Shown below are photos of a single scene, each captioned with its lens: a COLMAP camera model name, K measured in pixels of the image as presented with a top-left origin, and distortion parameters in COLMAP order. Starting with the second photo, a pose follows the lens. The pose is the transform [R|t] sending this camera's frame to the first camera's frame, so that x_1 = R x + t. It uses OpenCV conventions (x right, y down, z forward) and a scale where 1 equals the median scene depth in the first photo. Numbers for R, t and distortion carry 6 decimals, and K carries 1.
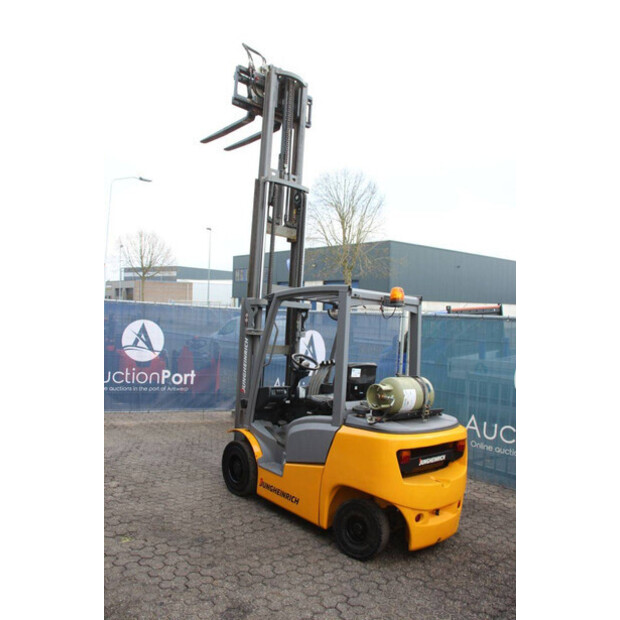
lens RADIAL K [[509.5, 0, 310.3], [0, 509.5, 311.5], [0, 0, 1]] dist [-0.165906, 0.148647]
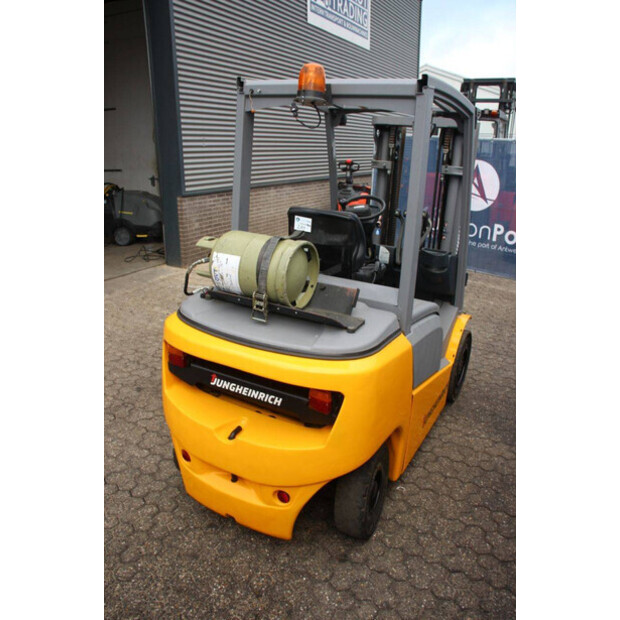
lens RADIAL K [[509.5, 0, 305.9], [0, 509.5, 312.1], [0, 0, 1]] dist [-0.165906, 0.148647]
pose [[0.352904, 0.256394, -0.899845, 0.554798], [0.005989, 0.961084, 0.276192, 0.045314], [0.935640, -0.102858, 0.337635, 0.655814]]
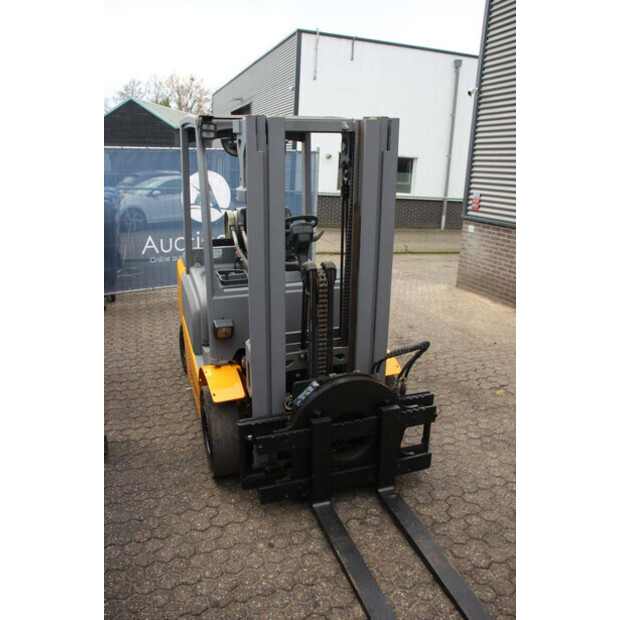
lens RADIAL K [[534.6, 0, 312.6], [0, 534.6, 319.4], [0, 0, 1]] dist [-0.138061, 0.110857]
pose [[-0.925972, -0.169968, 0.337174, -0.261391], [-0.068605, 0.953828, 0.292414, 0.013946], [-0.371307, 0.247636, -0.894879, 1.536341]]
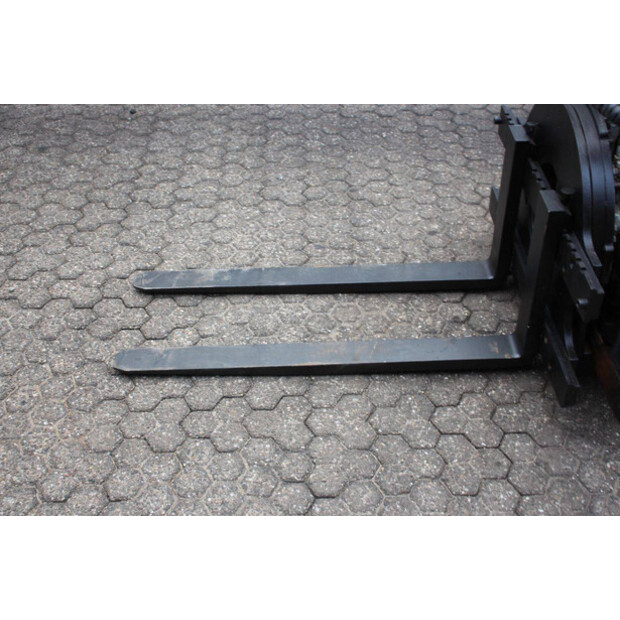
lens RADIAL K [[752.4, 0, 318.4], [0, 752.4, 293.7], [0, 0, 1]] dist [-0.019270, 0.000000]
pose [[0.635734, -0.534777, 0.556647, -0.464311], [0.019620, 0.732093, 0.680923, 0.026529], [-0.771659, -0.421965, 0.475908, 0.968993]]
